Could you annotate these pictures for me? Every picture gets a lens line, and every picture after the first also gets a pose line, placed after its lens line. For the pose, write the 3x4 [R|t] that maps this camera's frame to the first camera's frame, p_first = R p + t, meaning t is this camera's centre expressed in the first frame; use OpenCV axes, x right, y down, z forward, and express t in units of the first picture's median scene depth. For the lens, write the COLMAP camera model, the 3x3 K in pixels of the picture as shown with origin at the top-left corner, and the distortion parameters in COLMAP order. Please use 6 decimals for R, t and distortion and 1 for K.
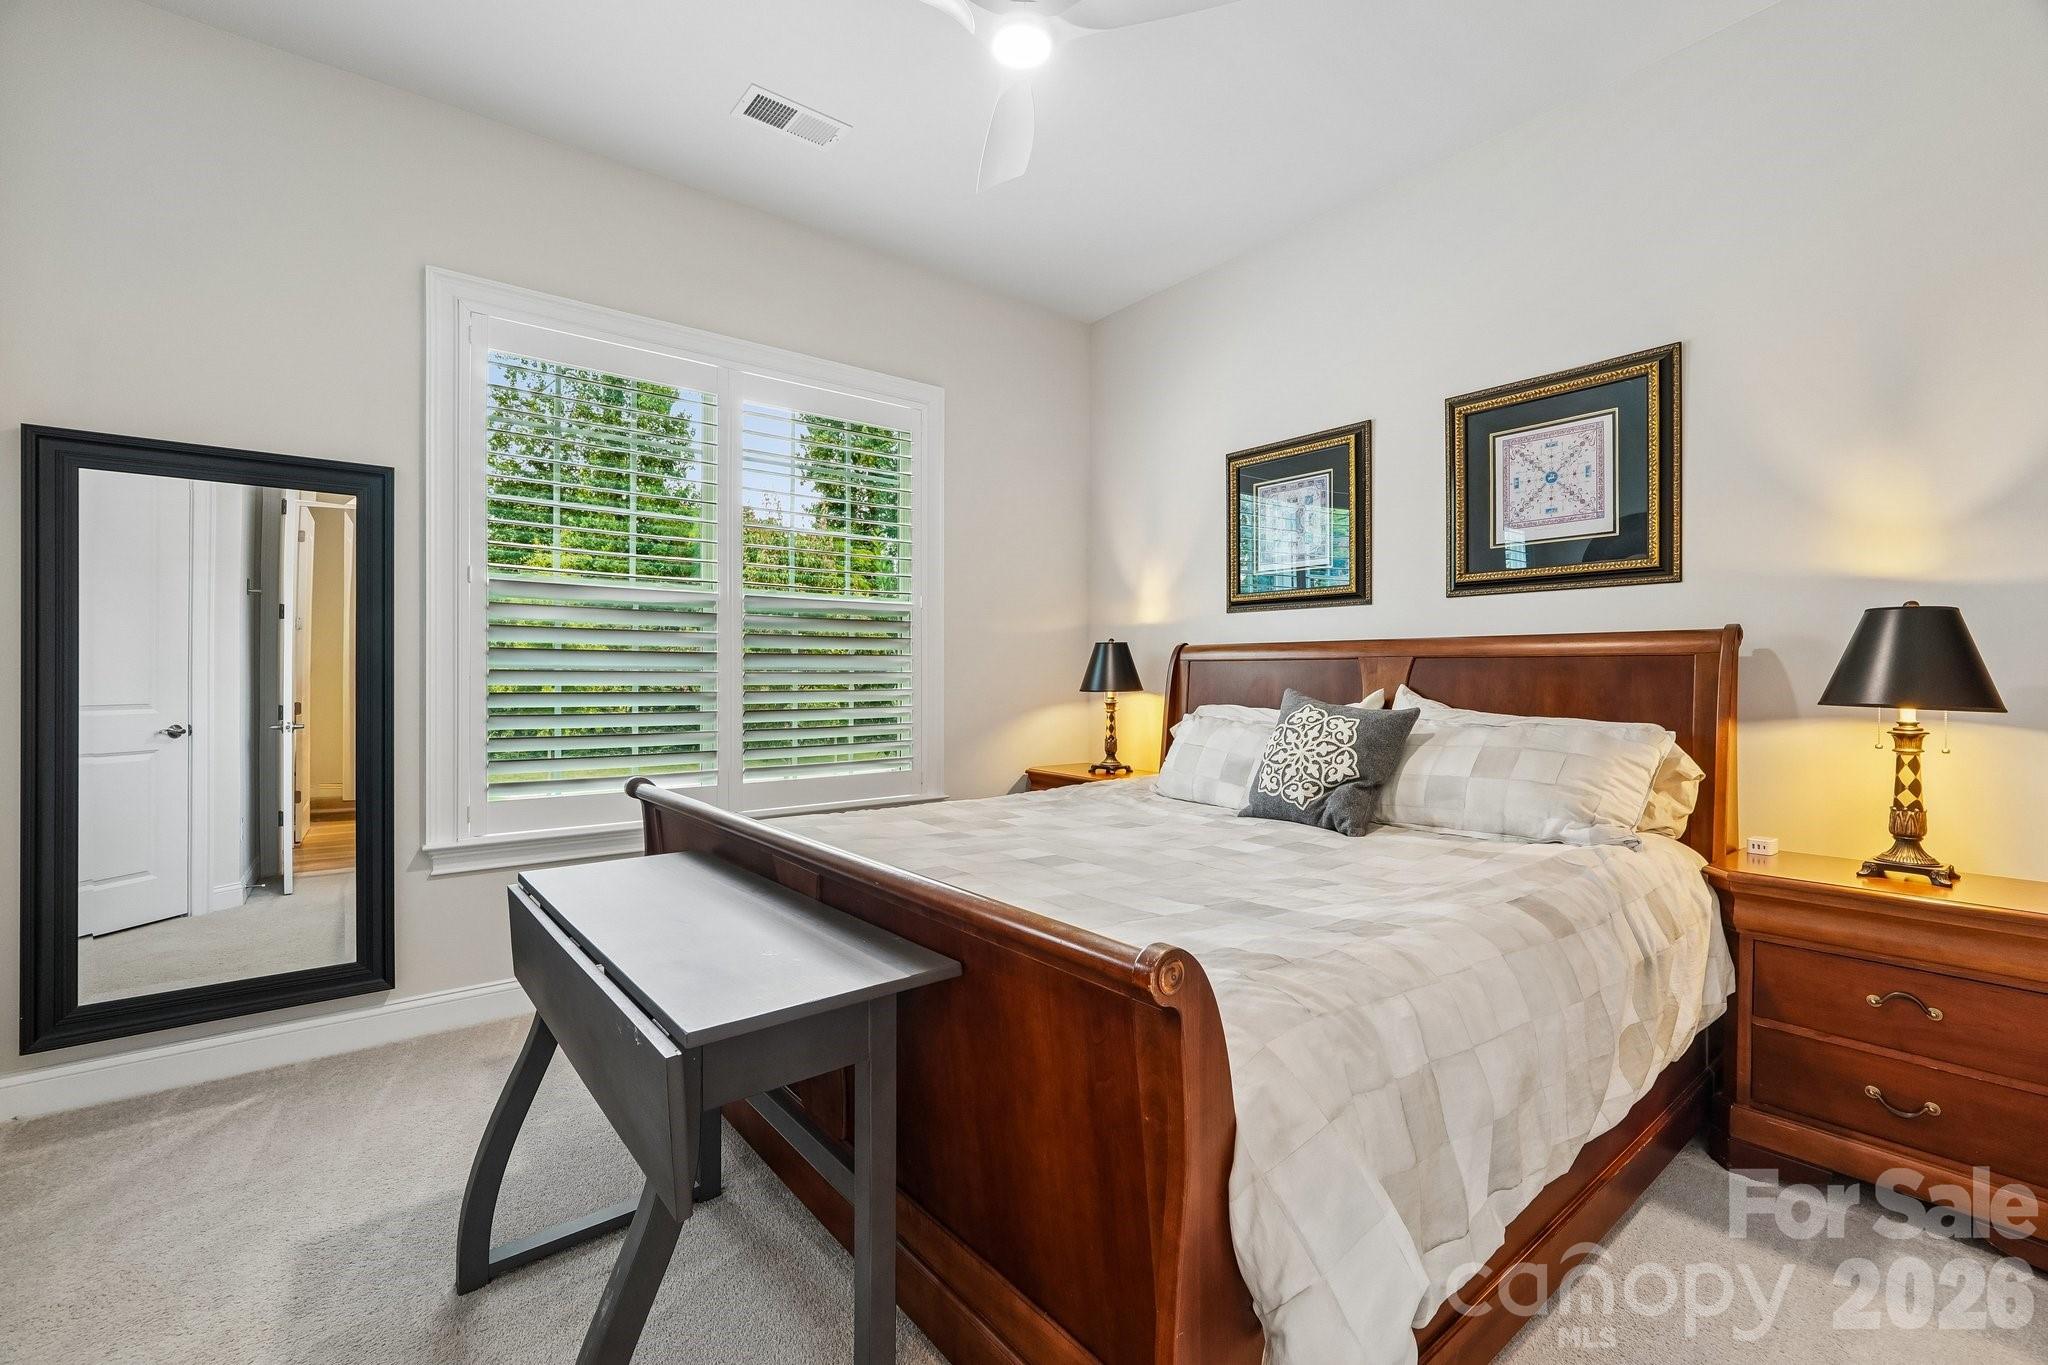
lens RADIAL K [[857.3, 0, 1011.7], [0, 857.3, 674.4], [0, 0, 1]] dist [-0.009396, 0.000680]
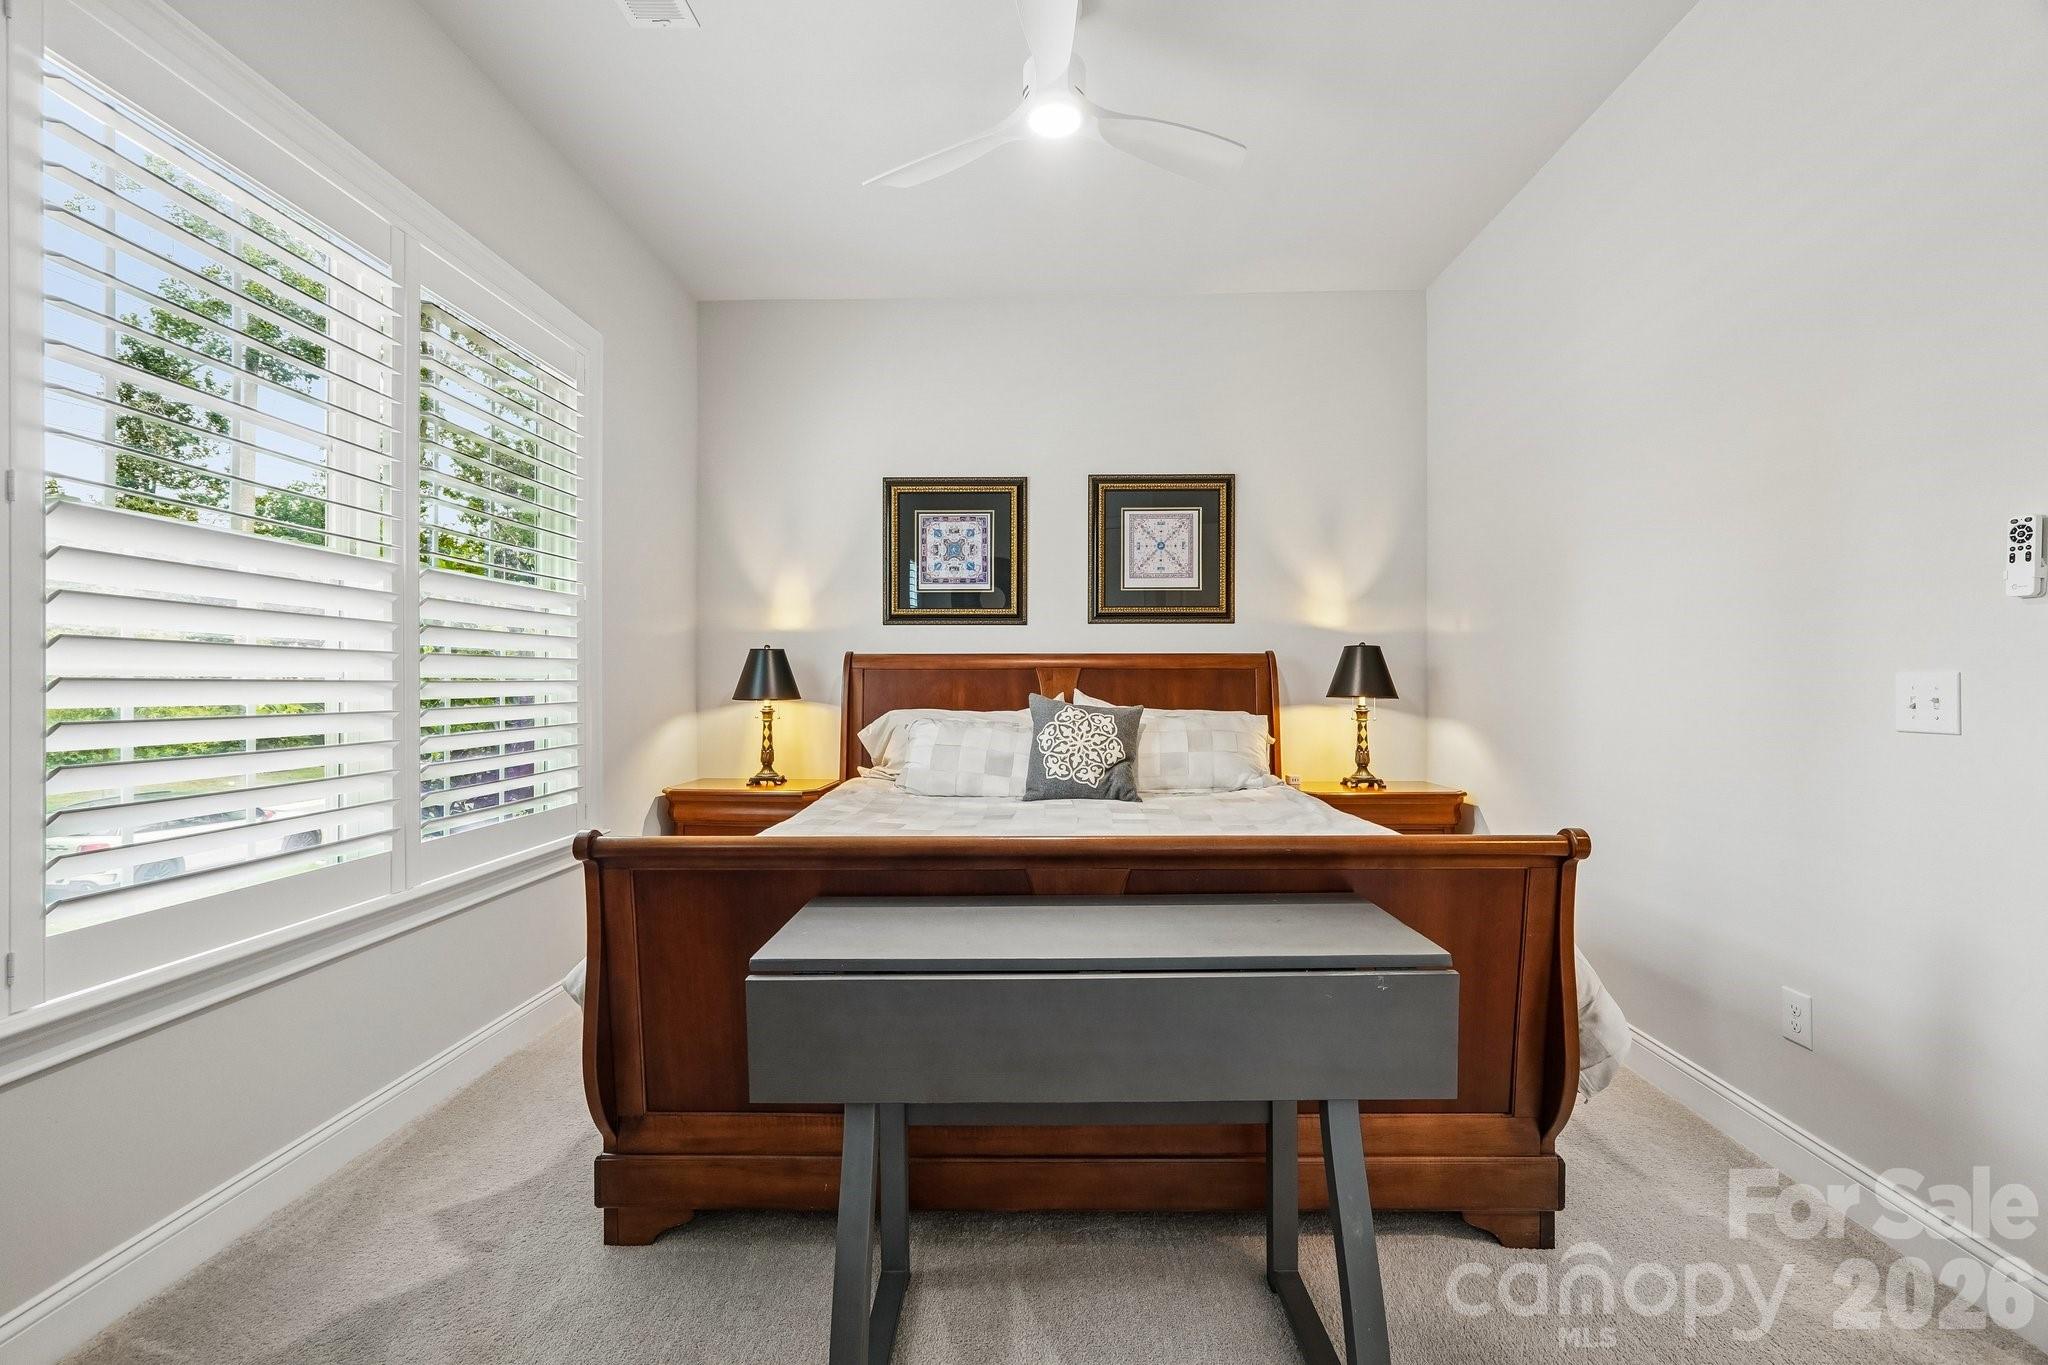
lens RADIAL K [[857.3, 0, 1014.7], [0, 857.3, 684.5], [0, 0, 1]] dist [-0.009396, 0.000680]
pose [[0.641640, -0.006627, 0.766978, -0.672079], [0.003279, 0.999977, 0.005897, -0.003038], [-0.766999, -0.001269, 0.641647, 0.257242]]
